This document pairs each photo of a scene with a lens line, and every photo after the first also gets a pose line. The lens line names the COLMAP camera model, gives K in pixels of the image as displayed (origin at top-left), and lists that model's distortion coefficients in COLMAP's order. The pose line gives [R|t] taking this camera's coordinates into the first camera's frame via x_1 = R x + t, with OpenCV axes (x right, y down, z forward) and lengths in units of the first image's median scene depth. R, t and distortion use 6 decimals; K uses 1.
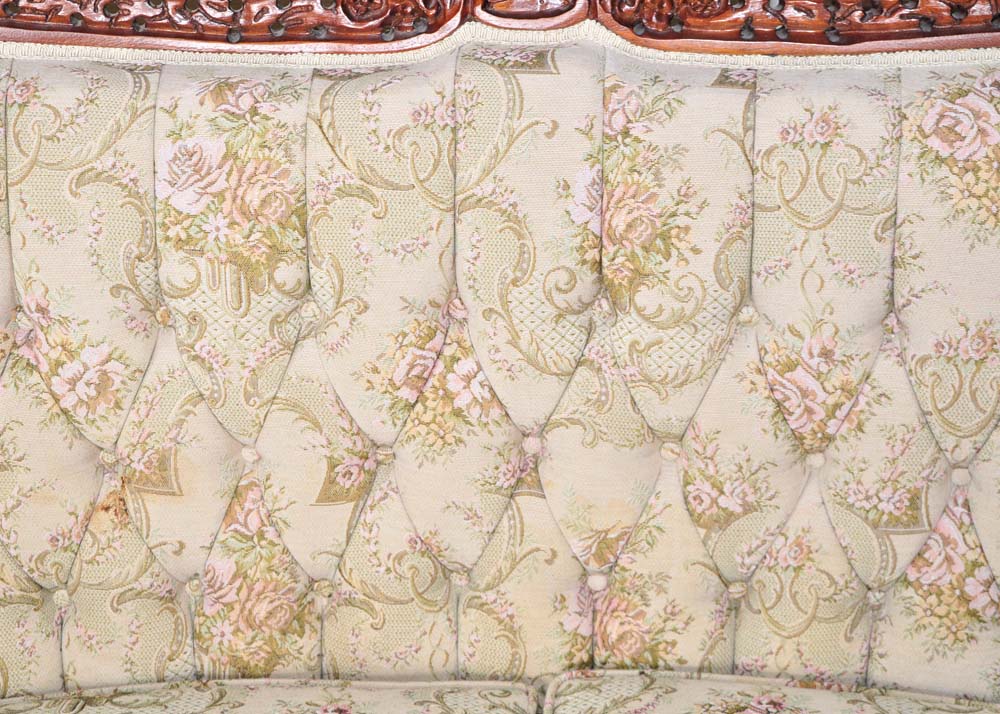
lens RADIAL K [[1966.1, 0, 506.0], [0, 1966.1, 353.4], [0, 0, 1]] dist [0.027641, 0.000000]
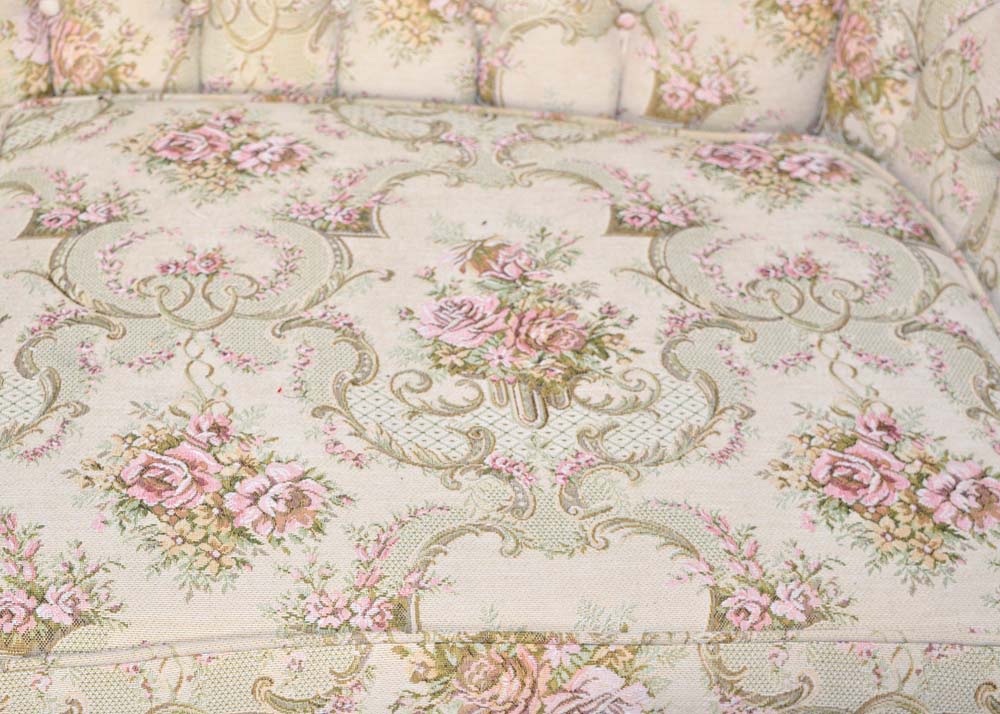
lens RADIAL K [[1905.8, 0, 507.9], [0, 1905.8, 362.8], [0, 0, 1]] dist [0.020122, 0.000000]
pose [[0.984653, -0.084765, 0.152557, 0.114546], [0.040036, 0.960528, 0.275288, 0.039580], [-0.169870, -0.264956, 0.949180, 0.052448]]
